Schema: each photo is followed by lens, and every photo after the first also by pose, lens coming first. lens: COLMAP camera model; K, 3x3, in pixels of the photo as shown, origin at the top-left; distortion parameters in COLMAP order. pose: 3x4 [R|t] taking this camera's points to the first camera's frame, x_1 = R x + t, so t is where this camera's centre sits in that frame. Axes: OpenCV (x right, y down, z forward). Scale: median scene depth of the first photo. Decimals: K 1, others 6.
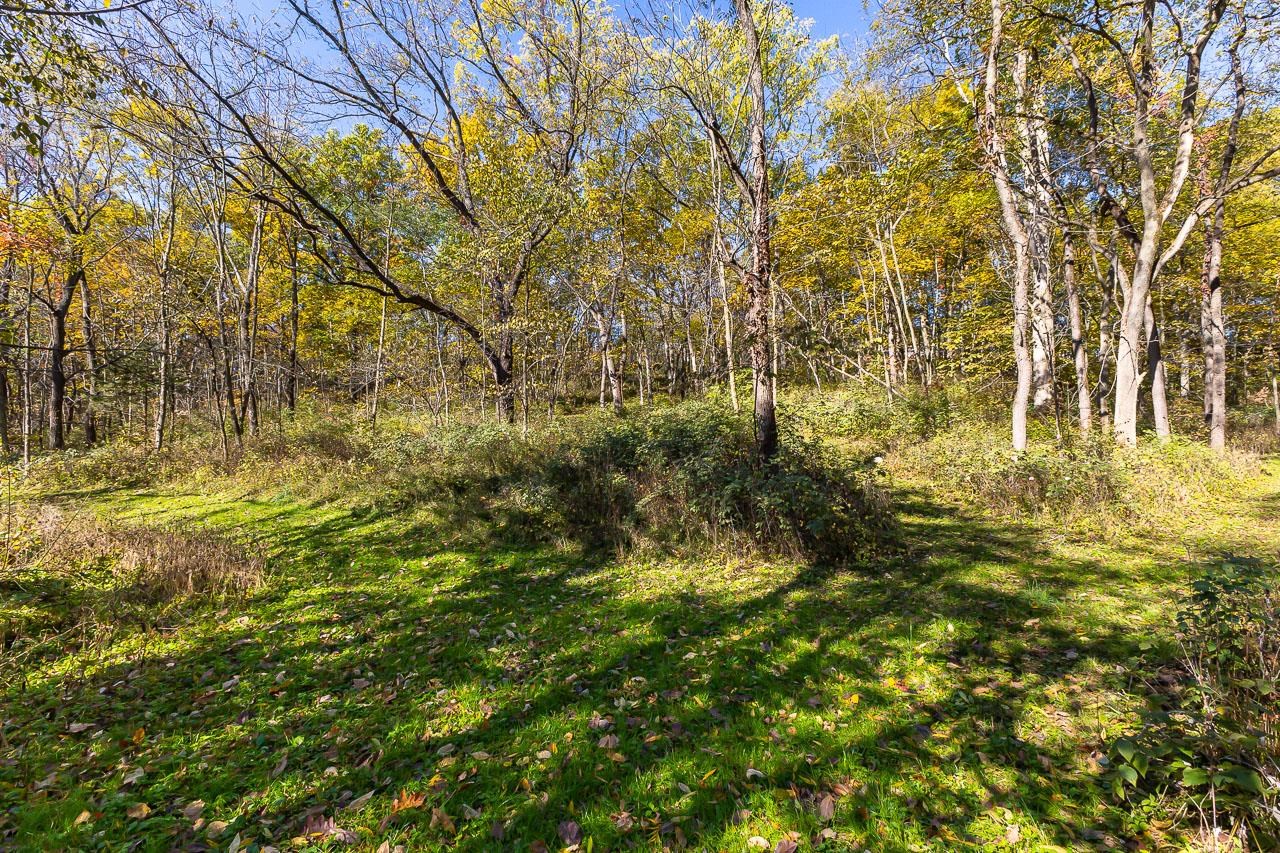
lens RADIAL K [[570.9, 0, 635.4], [0, 570.9, 418.5], [0, 0, 1]] dist [-0.001088, -0.002167]
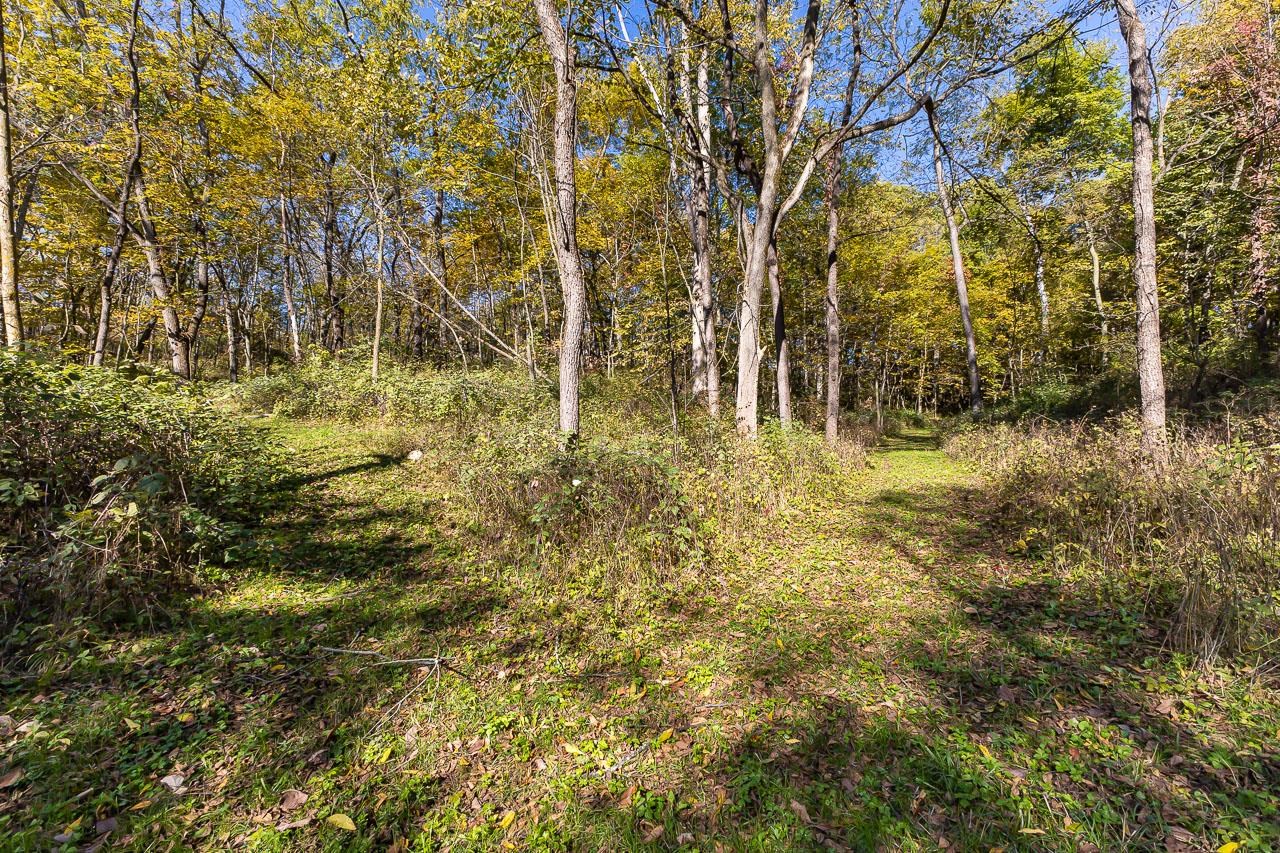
lens RADIAL K [[570.9, 0, 658.7], [0, 570.9, 416.8], [0, 0, 1]] dist [-0.001088, -0.002167]
pose [[0.885482, 0.023850, 0.464061, 0.392752], [-0.020032, 0.999713, -0.013158, 0.036600], [-0.464241, 0.002355, 0.885706, 0.354600]]
